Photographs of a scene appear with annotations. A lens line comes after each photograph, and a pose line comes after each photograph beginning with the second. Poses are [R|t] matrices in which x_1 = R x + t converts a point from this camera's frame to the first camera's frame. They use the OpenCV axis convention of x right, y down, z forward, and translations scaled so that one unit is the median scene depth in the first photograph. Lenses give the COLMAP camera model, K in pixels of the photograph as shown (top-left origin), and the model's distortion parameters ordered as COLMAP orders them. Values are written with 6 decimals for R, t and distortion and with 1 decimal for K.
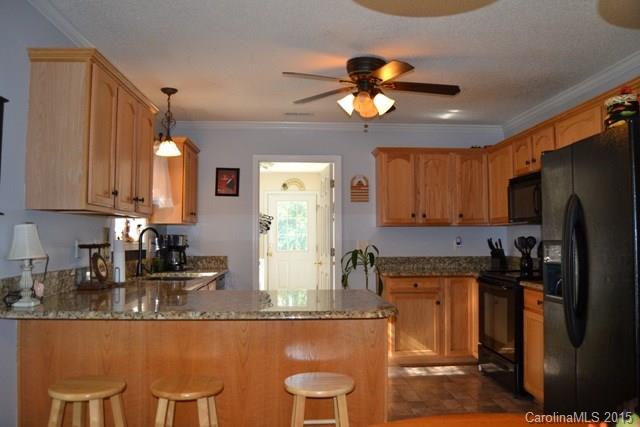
lens RADIAL K [[508.1, 0, 316.1], [0, 508.1, 213.5], [0, 0, 1]] dist [-0.087358, 0.024154]
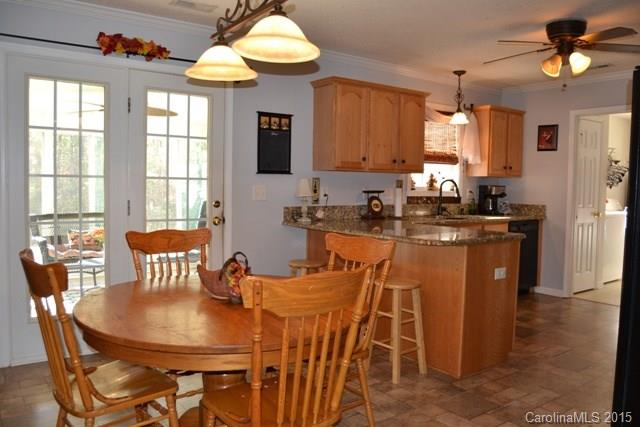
lens RADIAL K [[508.1, 0, 317.1], [0, 508.1, 213.5], [0, 0, 1]] dist [-0.087358, 0.024154]
pose [[0.550949, 0.056952, -0.832593, 0.532658], [0.026568, 0.995966, 0.085708, -0.006008], [0.834116, -0.069341, 0.547214, -0.020818]]
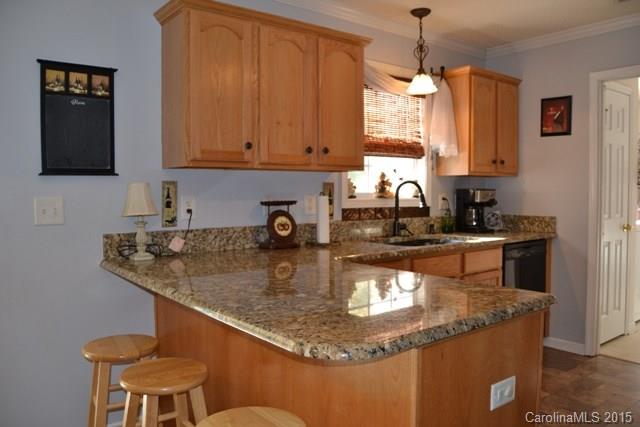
lens RADIAL K [[508.1, 0, 313.8], [0, 508.1, 212.9], [0, 0, 1]] dist [-0.087358, 0.024154]
pose [[0.574881, 0.034205, -0.817522, 0.253503], [0.043564, 0.996429, 0.072325, 0.011406], [0.817077, -0.077193, 0.571338, 0.336289]]
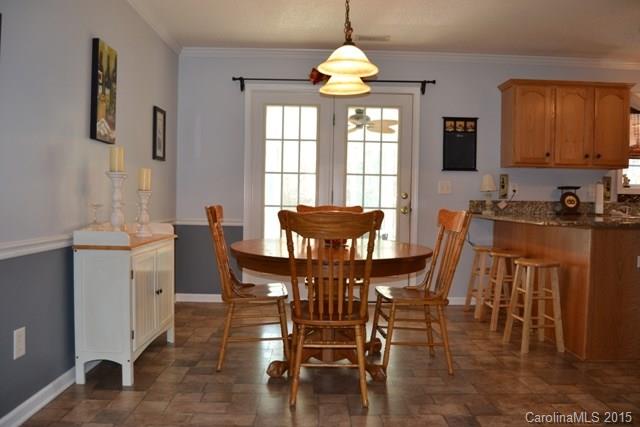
lens RADIAL K [[508.1, 0, 320.8], [0, 508.1, 214.0], [0, 0, 1]] dist [-0.087358, 0.024154]
pose [[-0.020909, 0.032355, -0.999258, 0.770699], [0.035302, 0.998877, 0.031604, 0.046467], [0.999158, -0.034615, -0.022028, 0.162685]]
